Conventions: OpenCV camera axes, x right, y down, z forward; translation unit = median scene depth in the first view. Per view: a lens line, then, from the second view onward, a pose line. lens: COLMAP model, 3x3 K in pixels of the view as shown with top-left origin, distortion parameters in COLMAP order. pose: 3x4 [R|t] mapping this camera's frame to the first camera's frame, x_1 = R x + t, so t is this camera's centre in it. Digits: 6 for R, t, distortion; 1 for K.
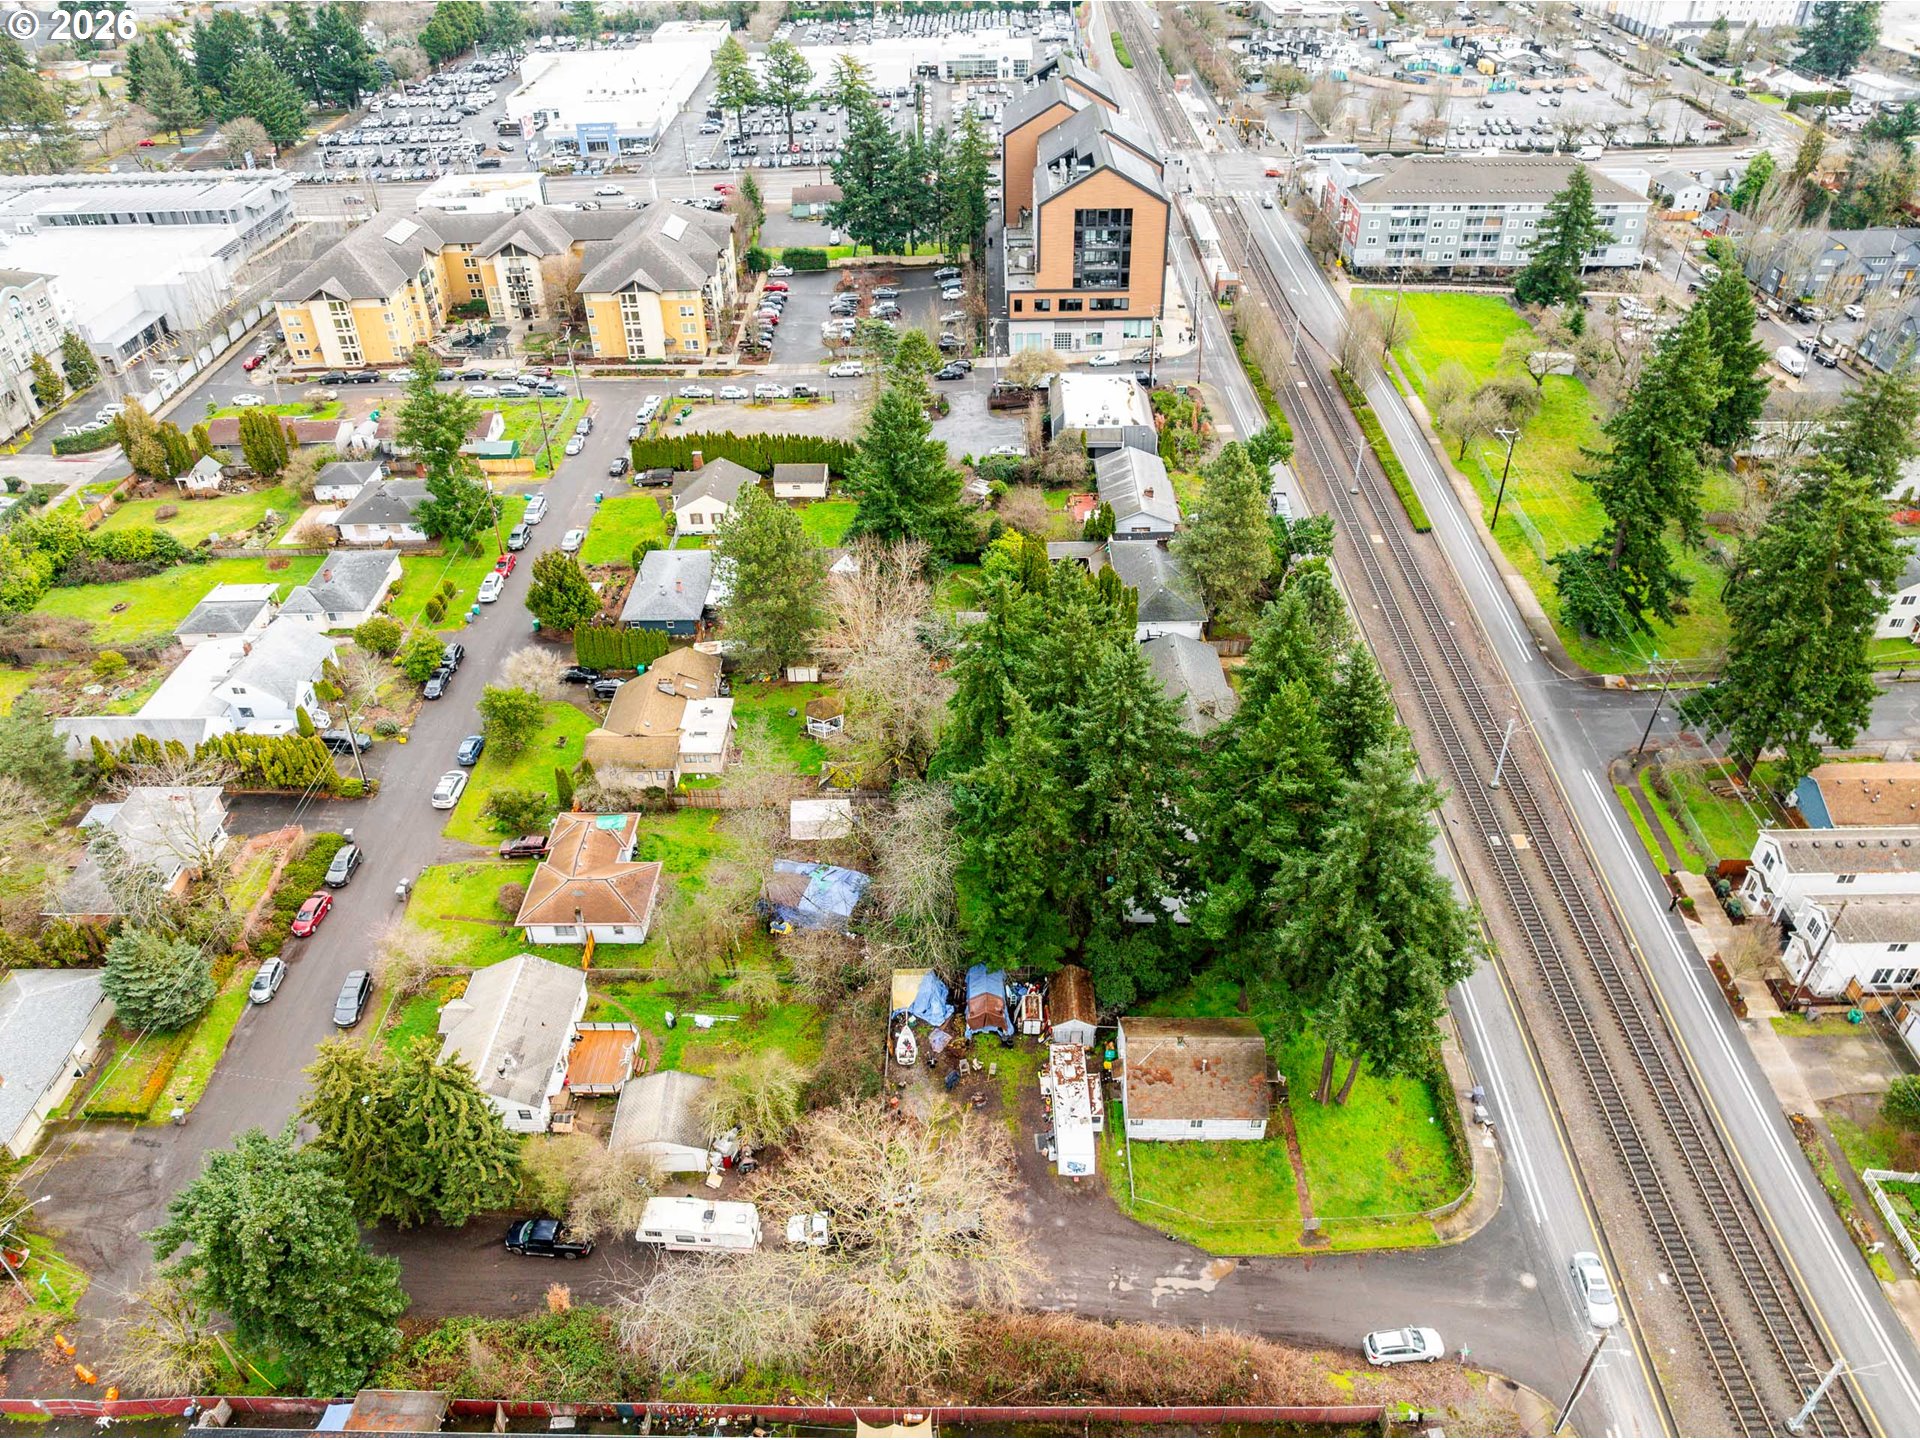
lens RADIAL K [[1352.4, 0, 965.7], [0, 1352.4, 724.8], [0, 0, 1]] dist [-0.040830, 0.004786]
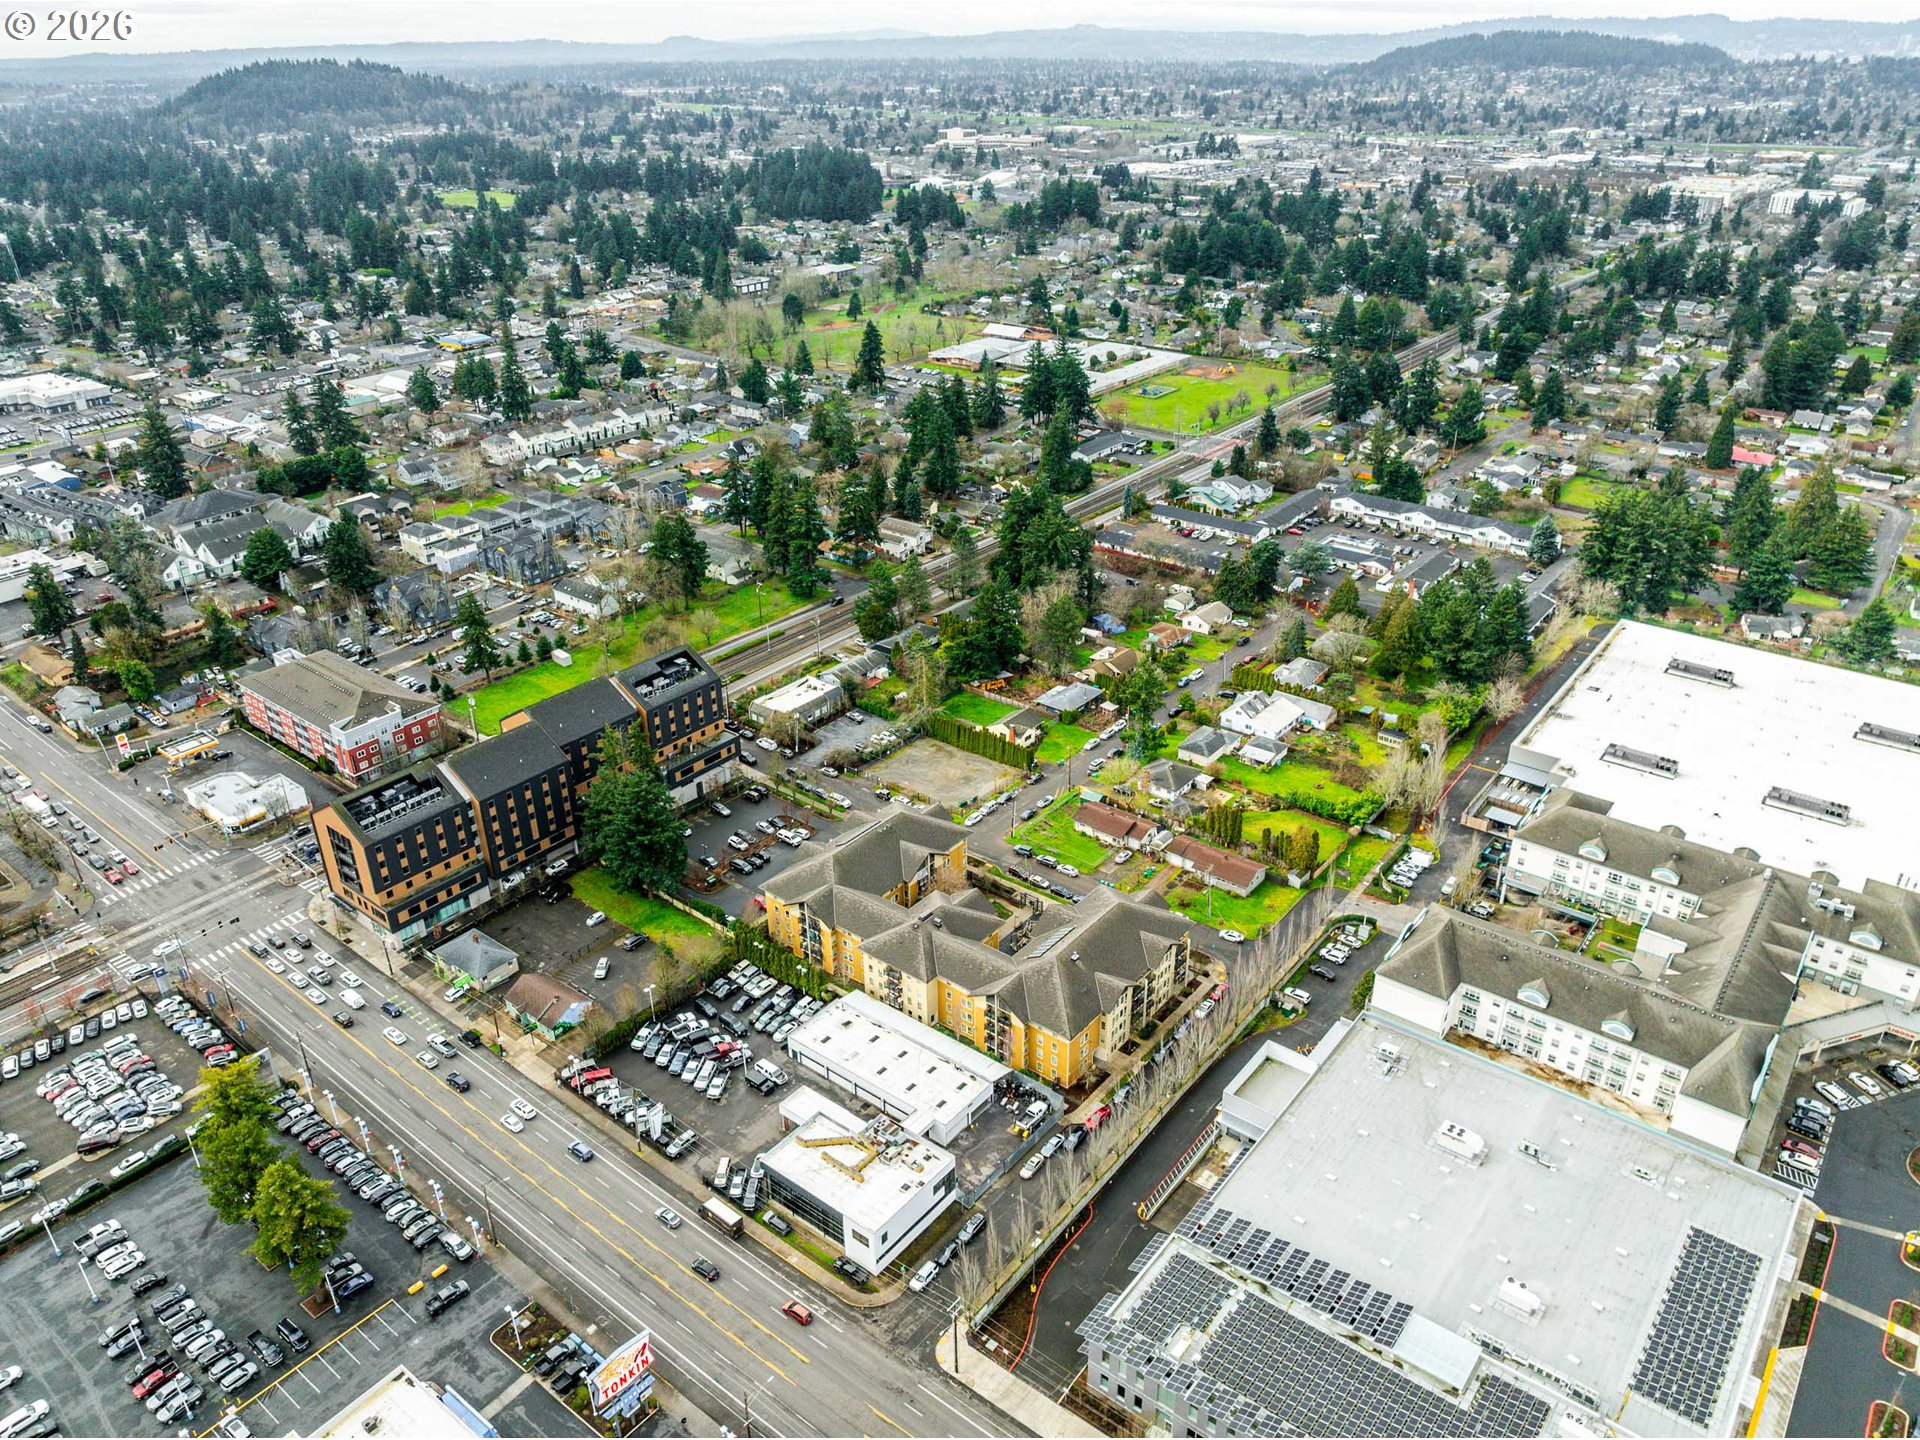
lens RADIAL K [[1317.4, 0, 960.0], [0, 1317.4, 720.0], [0, 0, 1]] dist [-0.033271, 0.007860]
pose [[-0.785599, -0.263075, 0.560024, -0.943382], [0.386211, 0.498641, 0.776015, -1.338349], [-0.483400, 0.825923, -0.290129, 1.284340]]
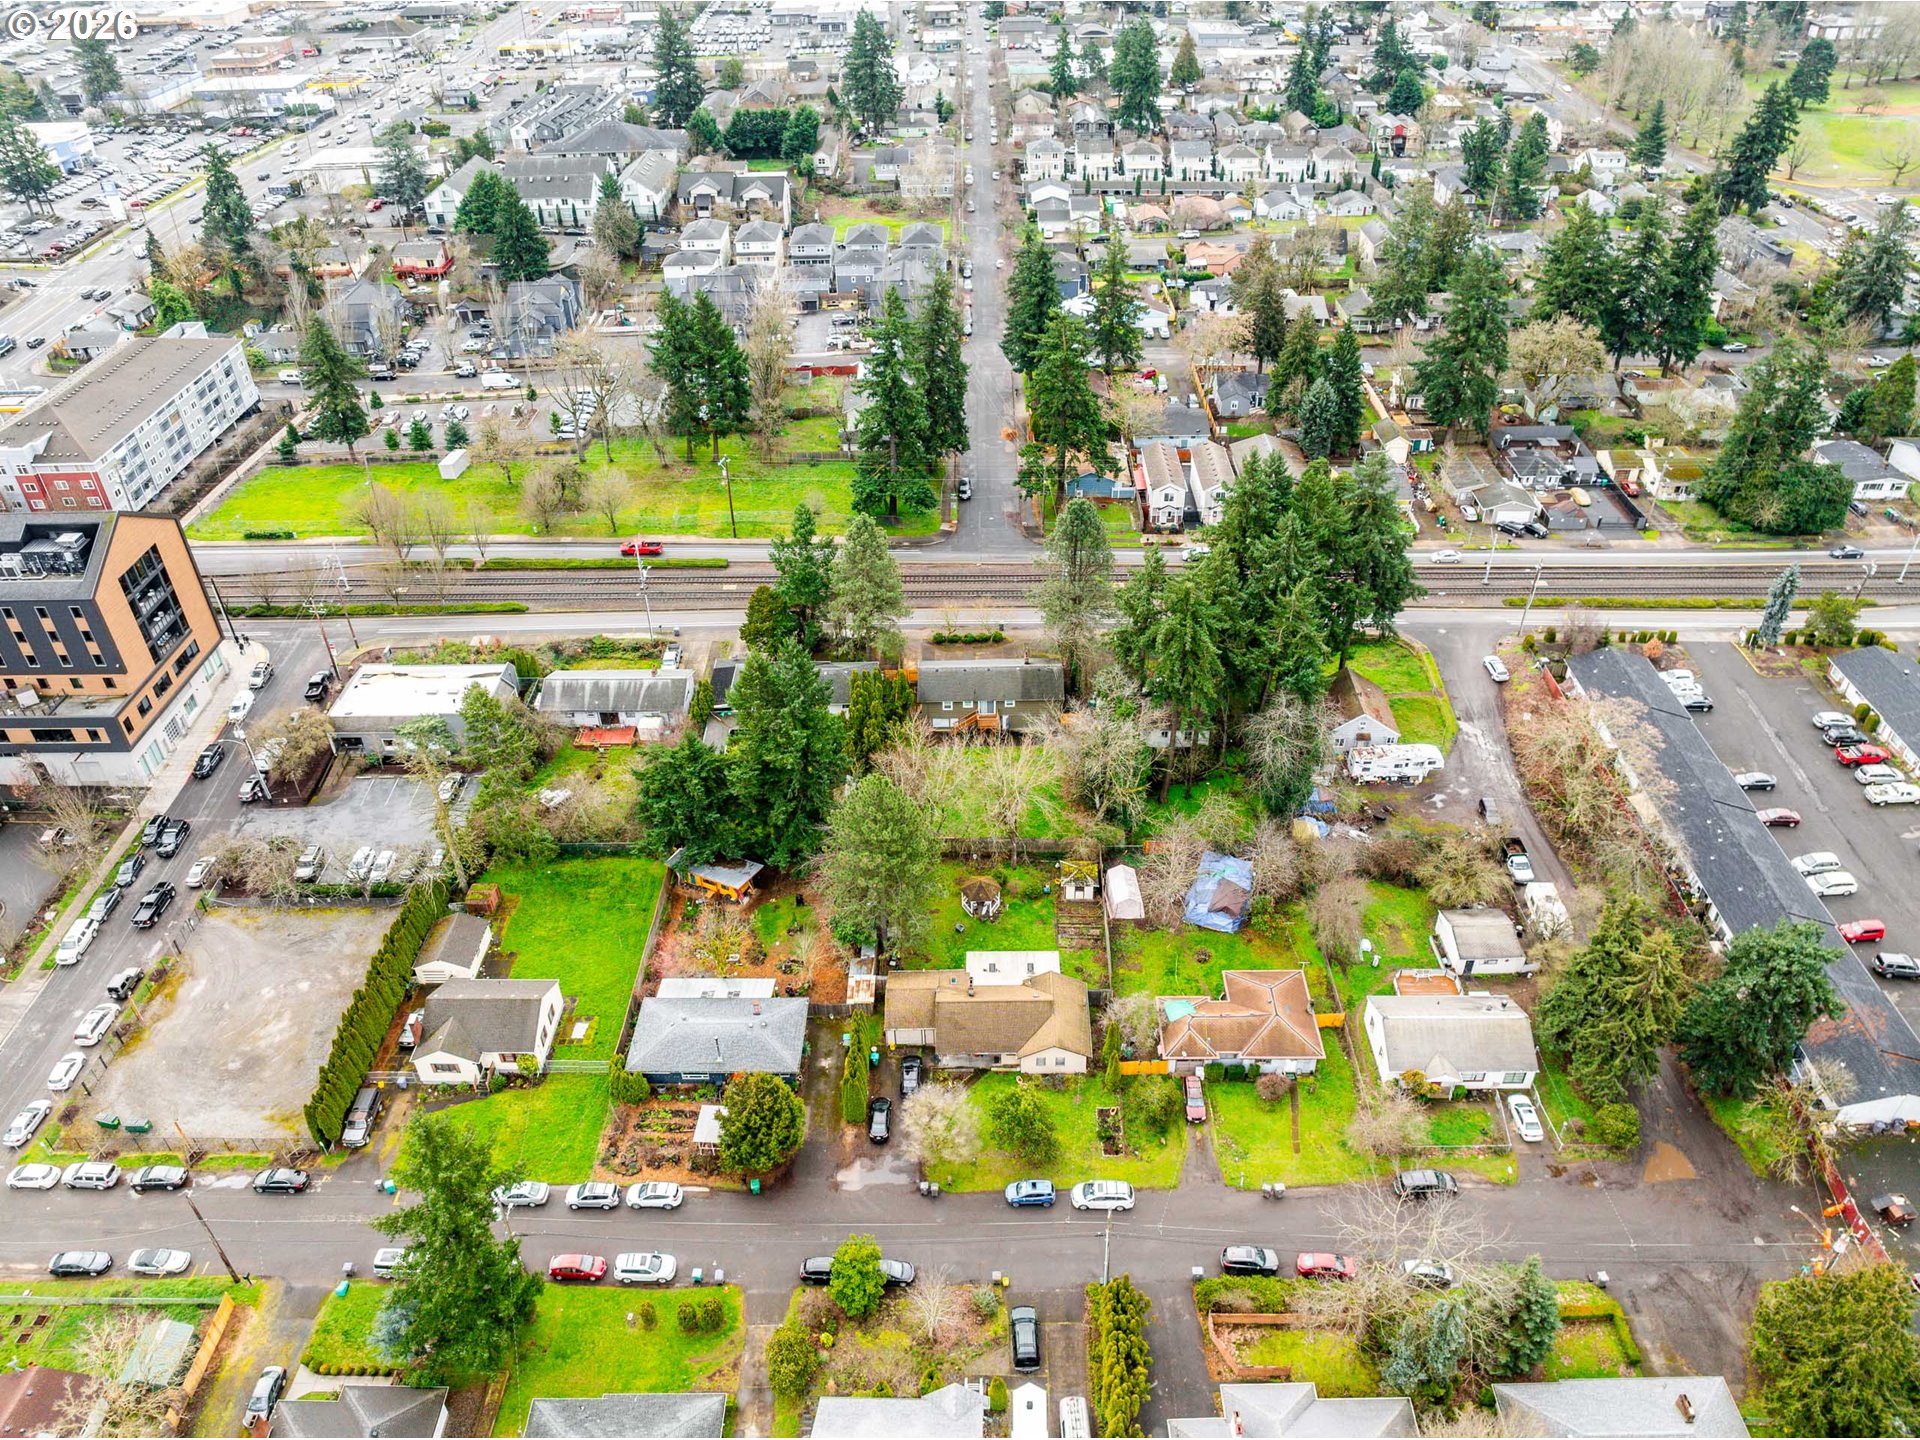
lens RADIAL K [[1352.4, 0, 965.7], [0, 1352.4, 724.8], [0, 0, 1]] dist [-0.040830, 0.004786]
pose [[0.003320, -0.577413, 0.816445, -0.561388], [0.611157, 0.647397, 0.455373, -0.365751], [-0.791502, 0.497465, 0.355039, 0.376348]]
